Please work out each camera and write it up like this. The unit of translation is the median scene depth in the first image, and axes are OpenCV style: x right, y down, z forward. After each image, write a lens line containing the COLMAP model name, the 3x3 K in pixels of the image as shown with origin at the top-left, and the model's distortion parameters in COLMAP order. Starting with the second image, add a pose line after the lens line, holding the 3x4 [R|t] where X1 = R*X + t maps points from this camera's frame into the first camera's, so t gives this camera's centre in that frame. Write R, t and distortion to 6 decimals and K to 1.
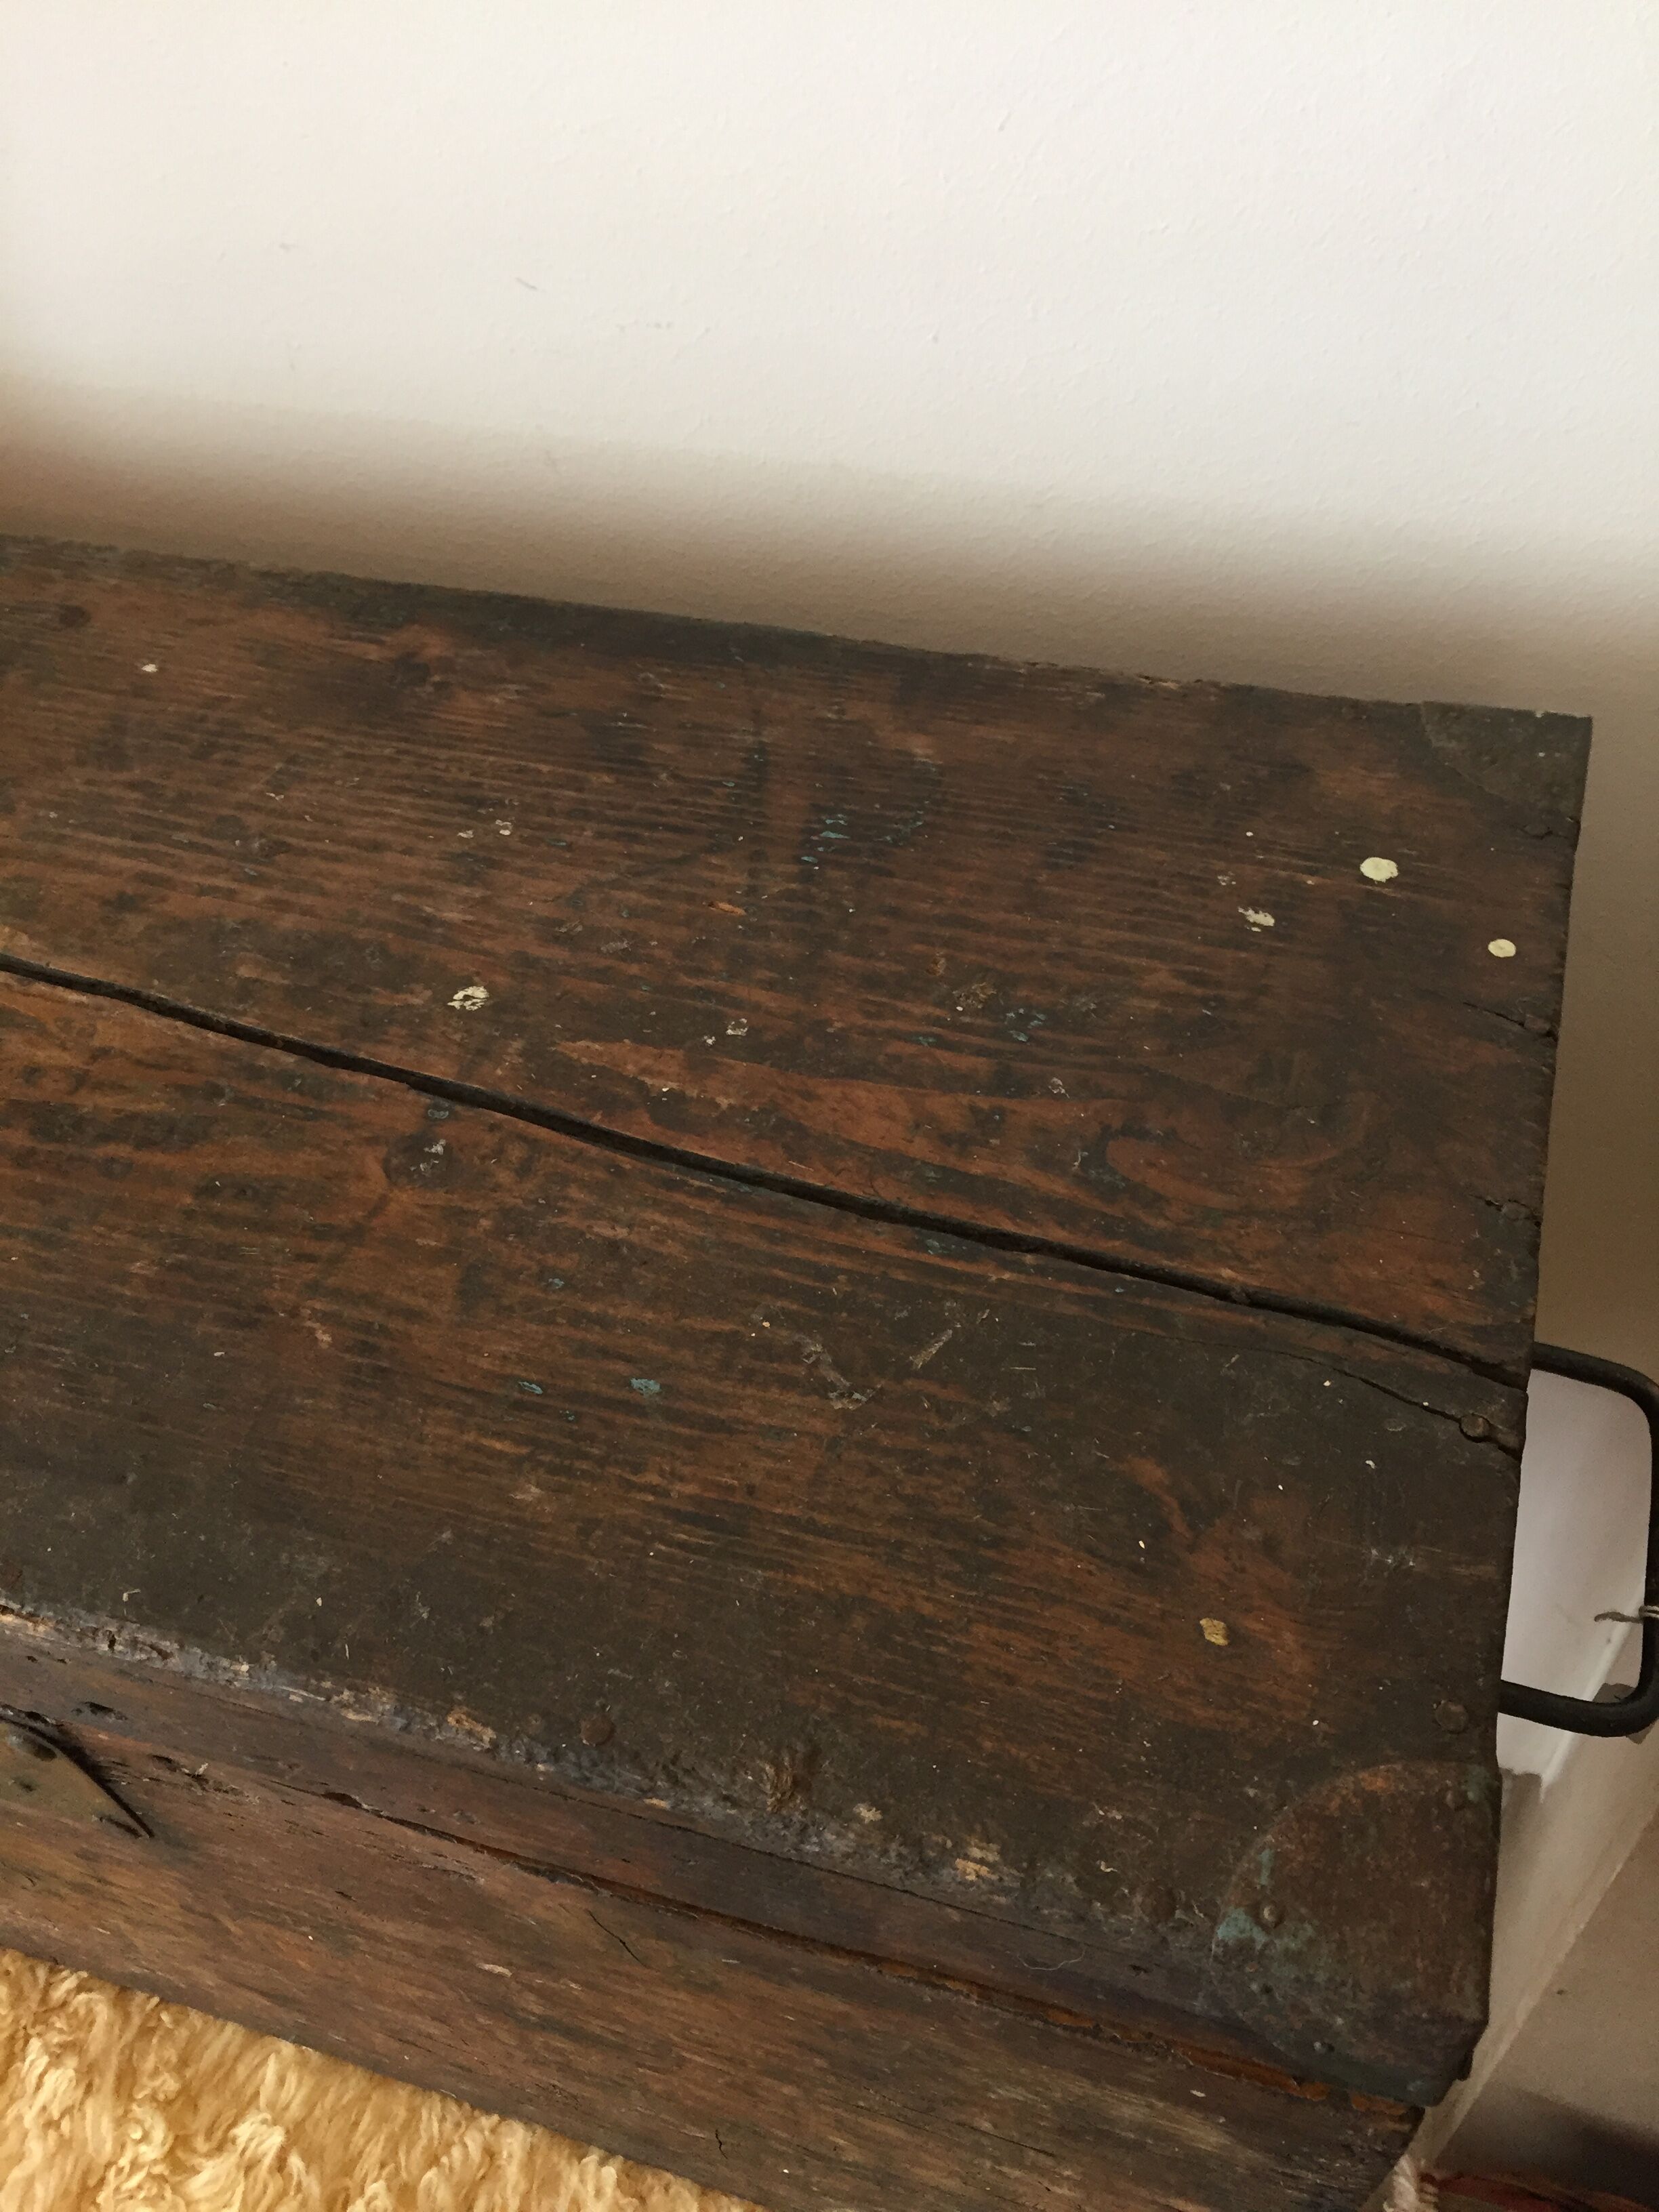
lens RADIAL K [[1910.6, 0, 835.0], [0, 1910.6, 1113.7], [0, 0, 1]] dist [0.049602, -0.005946]
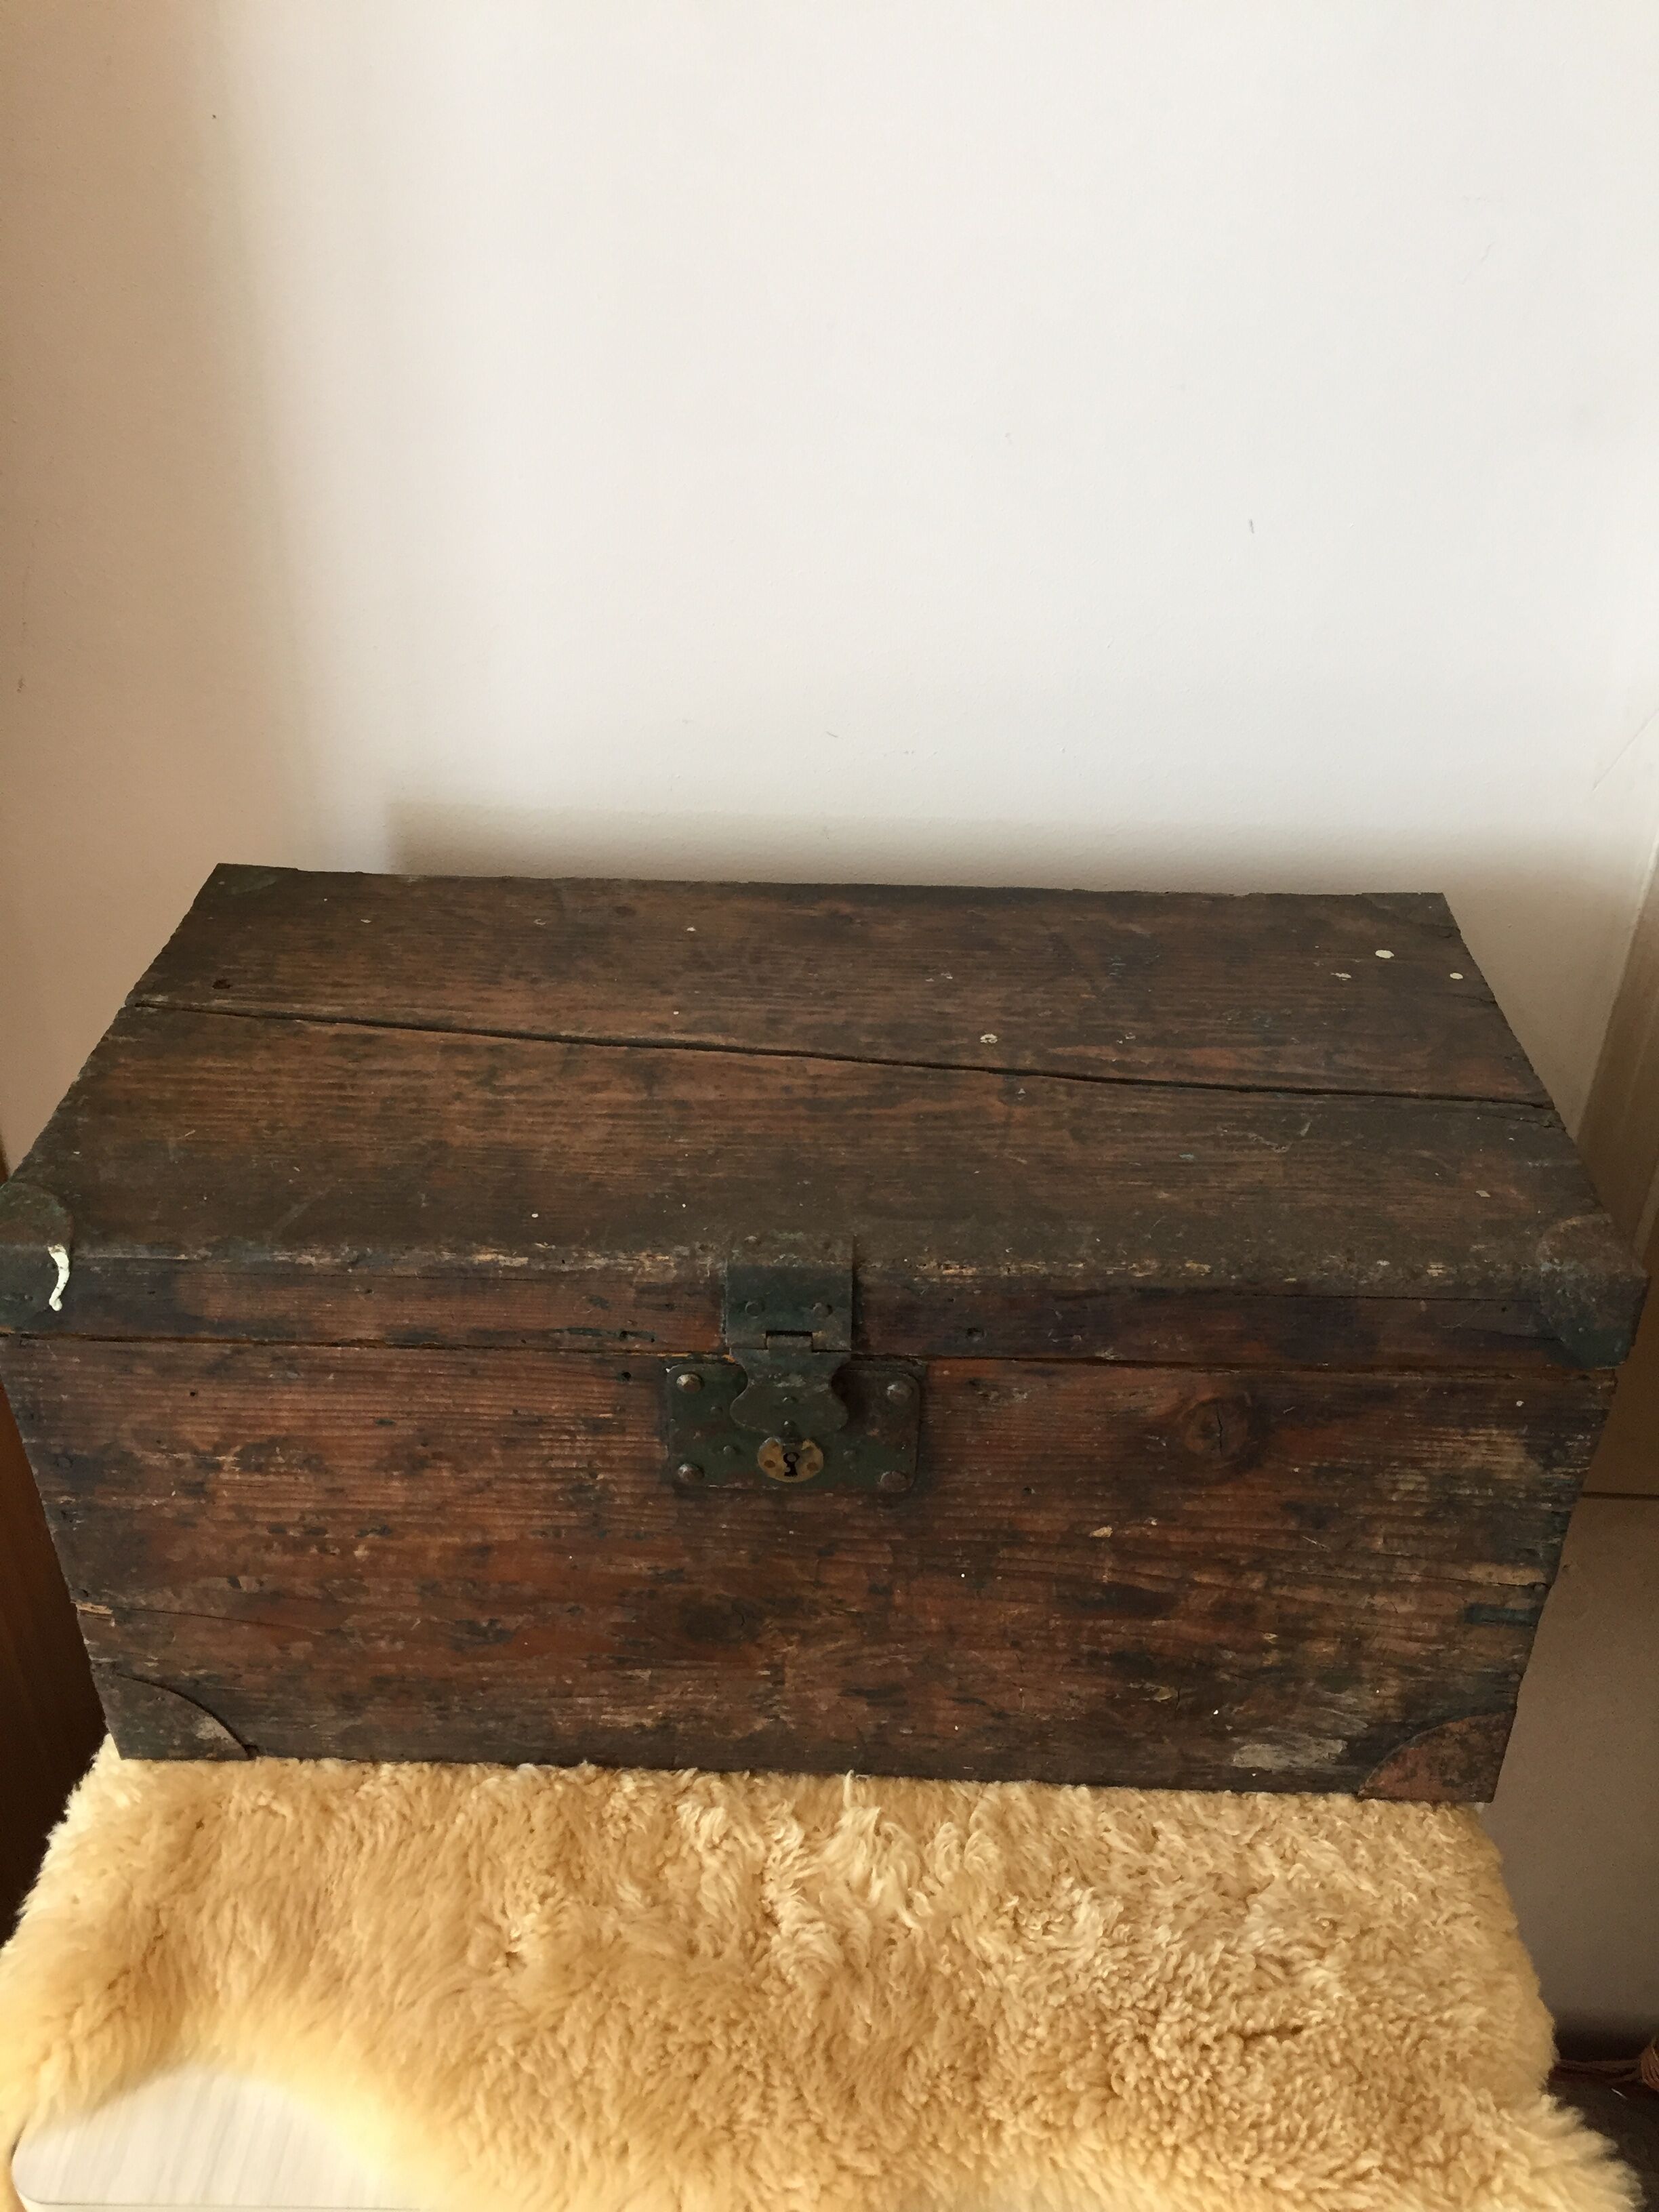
lens RADIAL K [[1922.4, 0, 838.1], [0, 1922.4, 1112.0], [0, 0, 1]] dist [0.090764, -0.156089]
pose [[0.957244, -0.076657, 0.278940, -0.900487], [0.152825, 0.952717, -0.262631, 0.507124], [-0.245618, 0.294031, 0.923698, -0.752894]]
